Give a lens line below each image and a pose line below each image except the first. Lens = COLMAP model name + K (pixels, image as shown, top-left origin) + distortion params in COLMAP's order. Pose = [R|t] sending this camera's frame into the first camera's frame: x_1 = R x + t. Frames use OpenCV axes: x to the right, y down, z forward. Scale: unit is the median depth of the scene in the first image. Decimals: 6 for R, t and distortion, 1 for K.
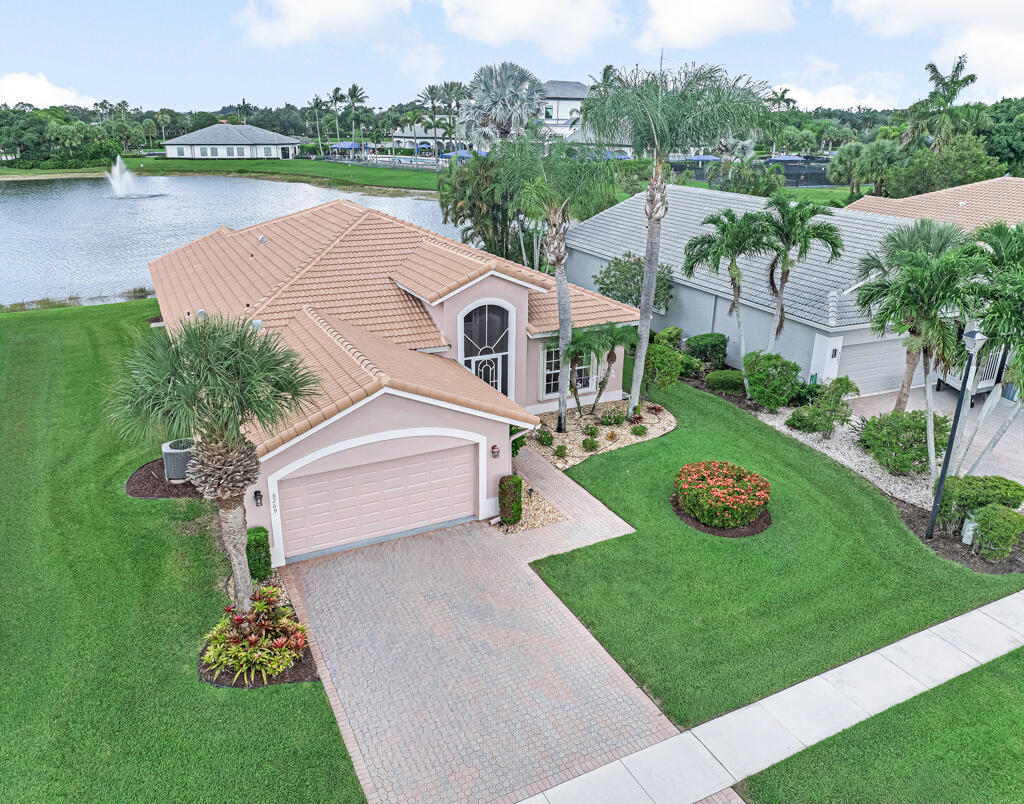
lens RADIAL K [[753.2, 0, 491.3], [0, 753.2, 397.5], [0, 0, 1]] dist [-0.033757, -0.007288]
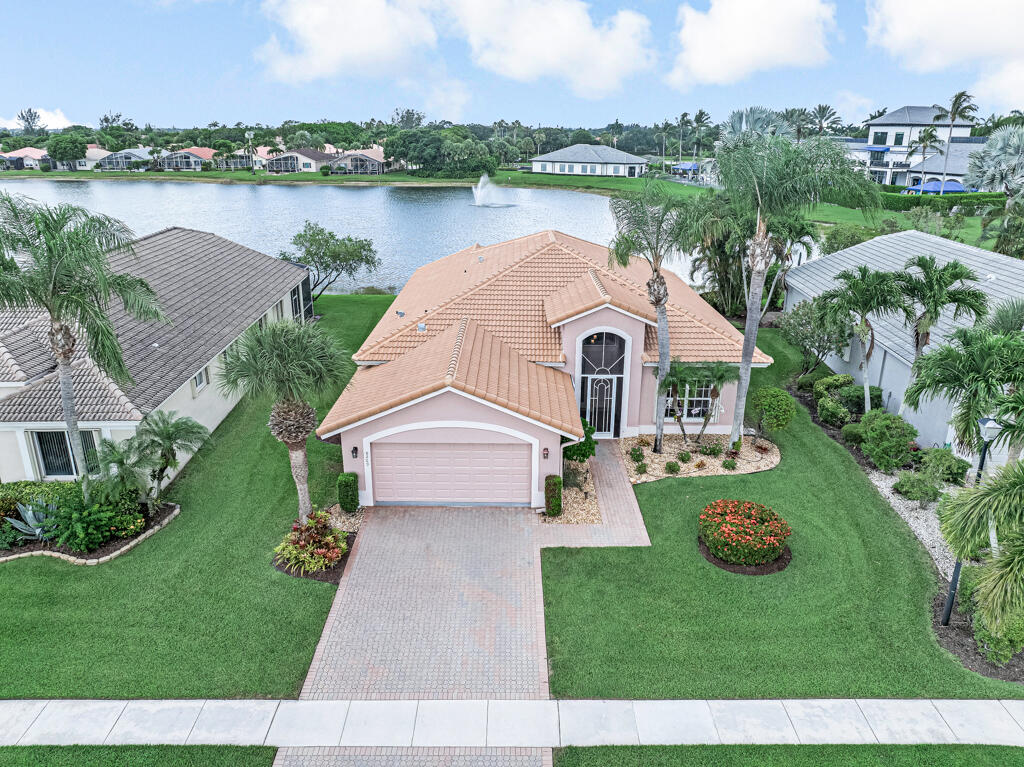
lens RADIAL K [[718.1, 0, 516.5], [0, 718.1, 380.9], [0, 0, 1]] dist [-0.036060, -0.002991]
pose [[0.900507, 0.143035, -0.410645, 0.330123], [-0.153499, 0.988120, 0.007571, -0.035433], [0.406849, 0.056216, 0.911764, -0.061506]]
